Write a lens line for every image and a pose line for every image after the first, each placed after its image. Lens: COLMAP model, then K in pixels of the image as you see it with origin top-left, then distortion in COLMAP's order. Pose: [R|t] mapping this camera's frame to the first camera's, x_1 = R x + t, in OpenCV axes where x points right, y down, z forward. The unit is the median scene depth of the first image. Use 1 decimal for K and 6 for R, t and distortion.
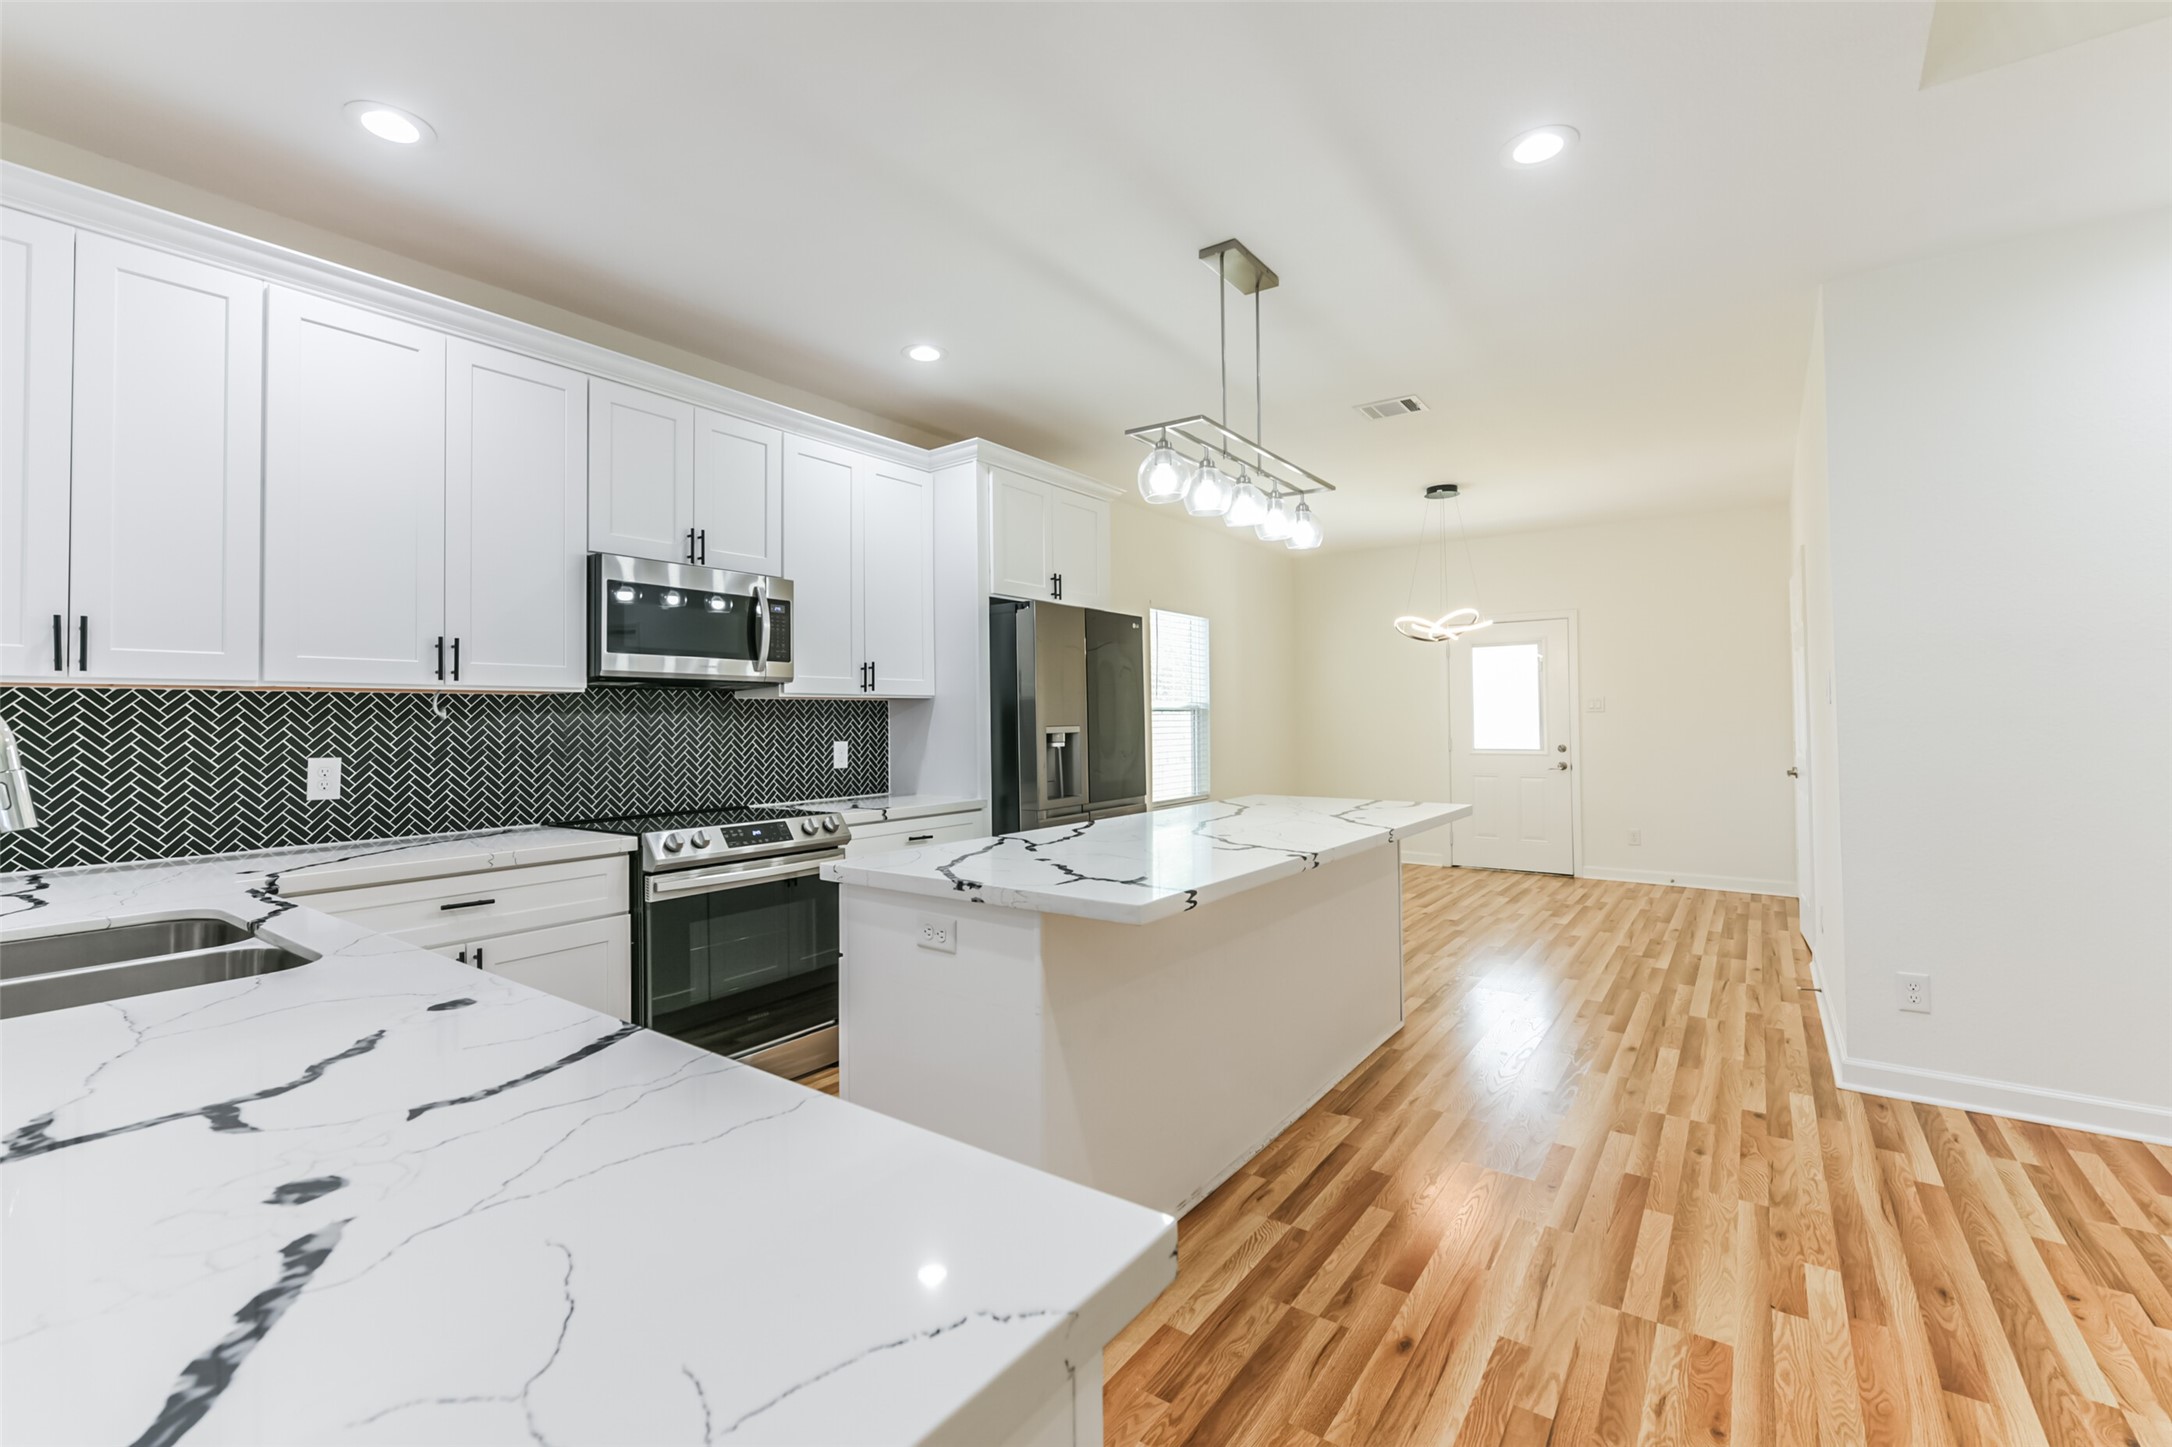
lens RADIAL K [[933.5, 0, 1086.0], [0, 933.5, 723.5], [0, 0, 1]] dist [-0.001553, -0.000730]
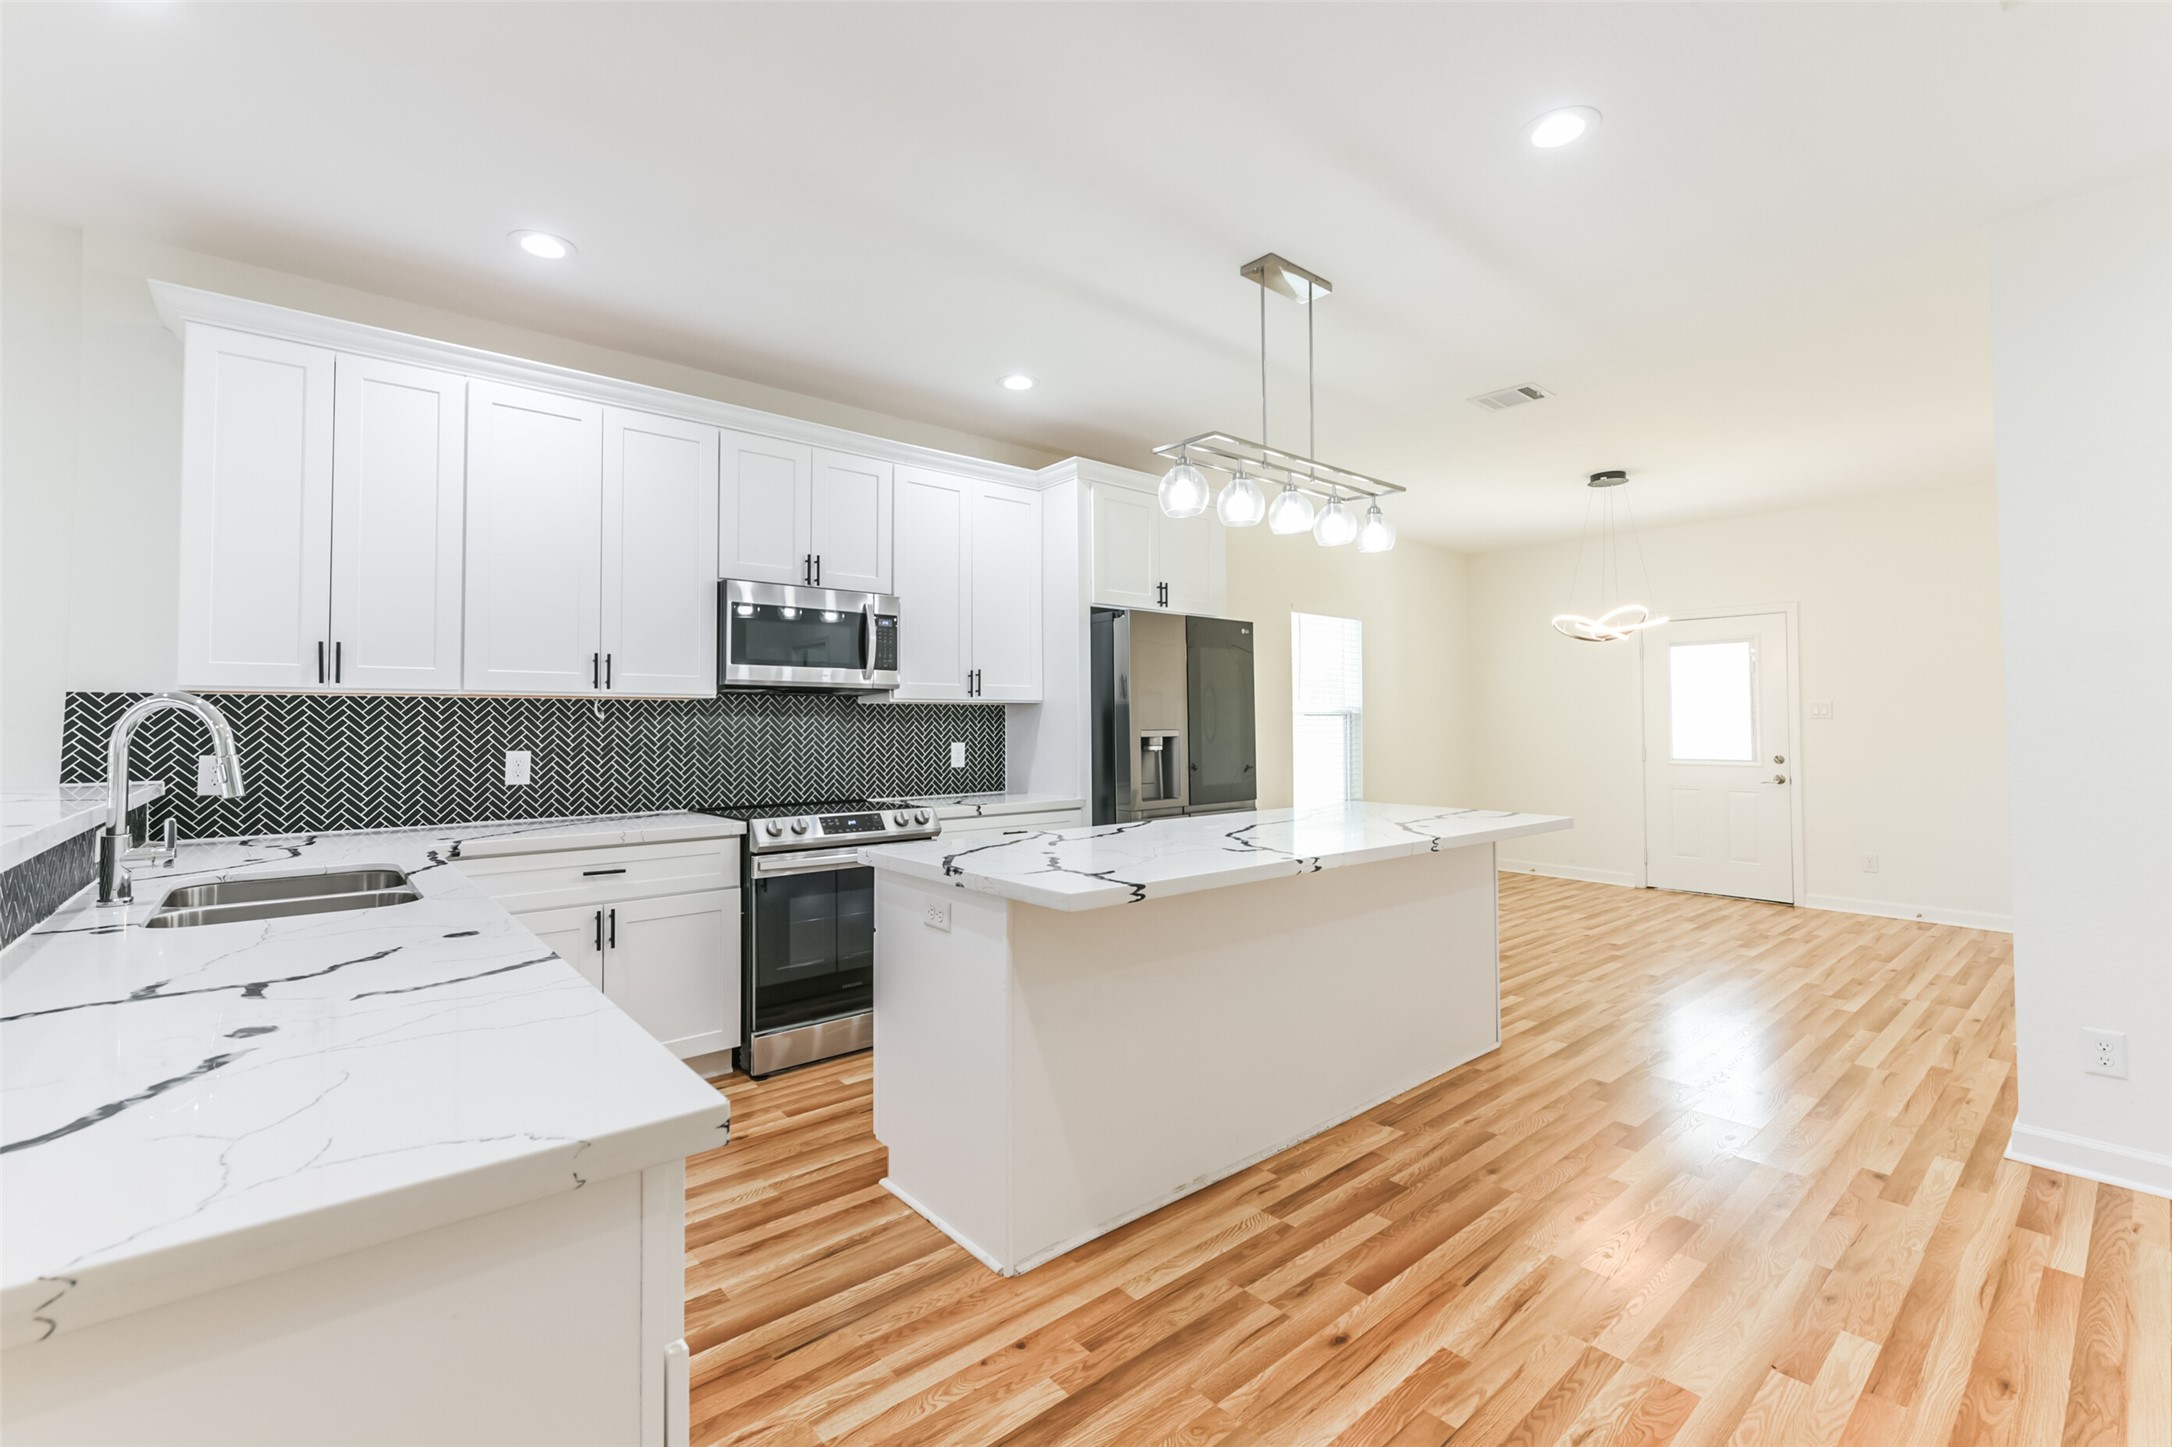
lens RADIAL K [[937.4, 0, 1086.0], [0, 937.4, 723.5], [0, 0, 1]] dist [-0.001725, -0.000435]
pose [[0.972769, 0.005850, -0.231704, 0.191891], [-0.006647, 0.999974, -0.002661, -0.001533], [0.231682, 0.004129, 0.972783, -0.039178]]
